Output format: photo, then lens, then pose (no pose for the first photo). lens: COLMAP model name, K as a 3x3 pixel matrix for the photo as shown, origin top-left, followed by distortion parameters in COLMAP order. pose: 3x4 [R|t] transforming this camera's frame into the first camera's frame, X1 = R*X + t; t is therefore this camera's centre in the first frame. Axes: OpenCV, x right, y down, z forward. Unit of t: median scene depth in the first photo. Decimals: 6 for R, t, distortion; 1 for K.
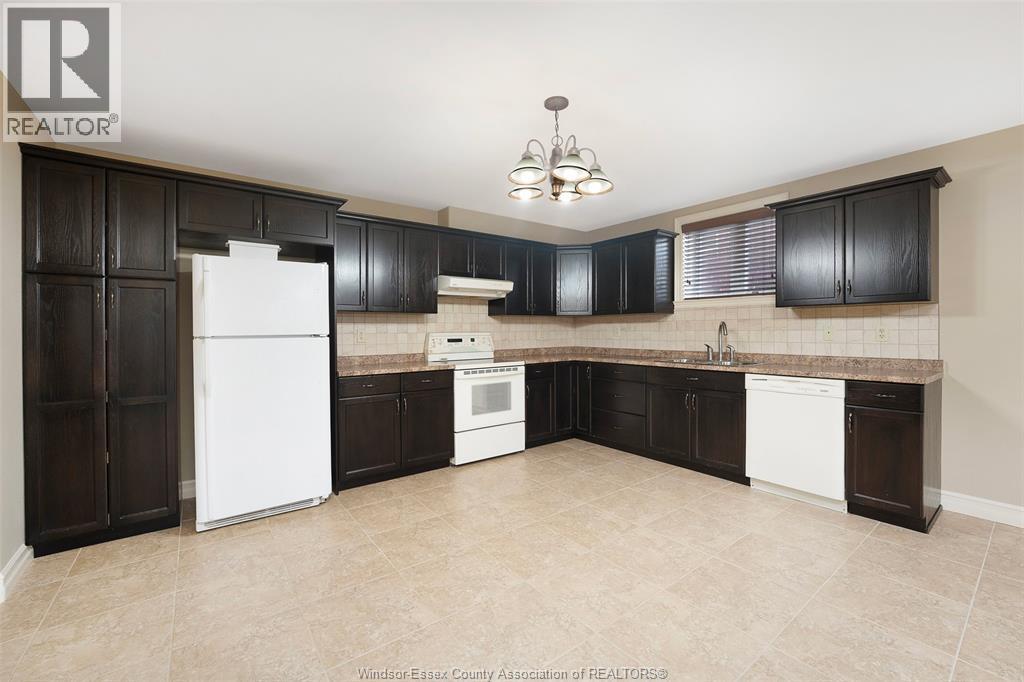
lens RADIAL K [[417.2, 0, 507.6], [0, 417.2, 326.9], [0, 0, 1]] dist [-0.018348, -0.000525]
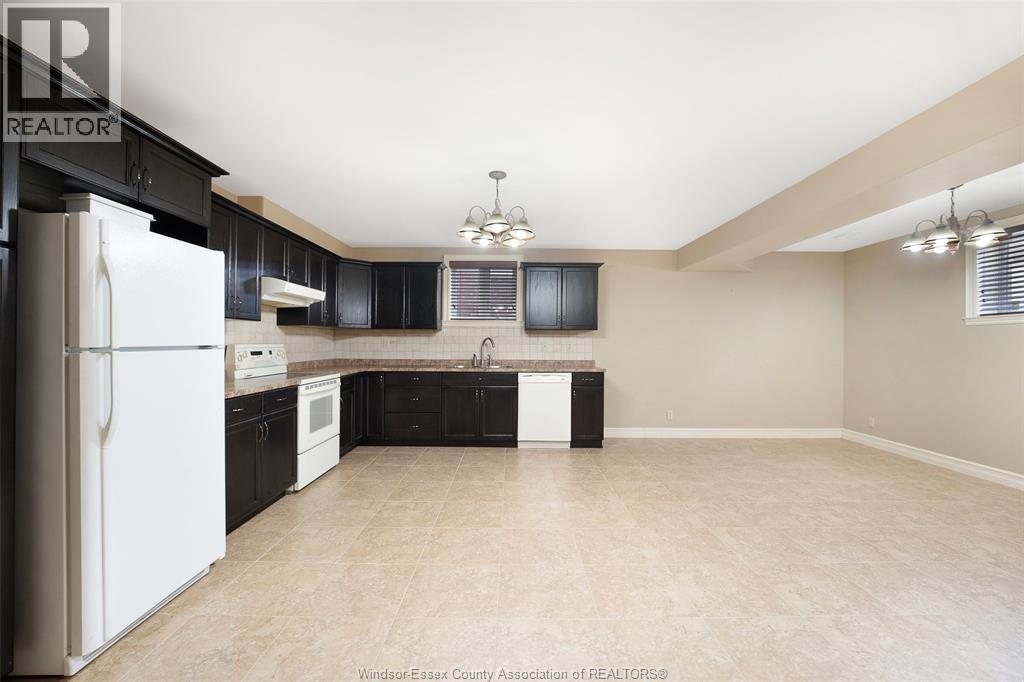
lens RADIAL K [[417.2, 0, 508.5], [0, 417.2, 345.4], [0, 0, 1]] dist [-0.018348, -0.000525]
pose [[0.606887, 0.005107, 0.794772, -0.565609], [-0.016291, 0.999849, 0.006014, 0.004008], [-0.794621, -0.016597, 0.606878, 0.093096]]
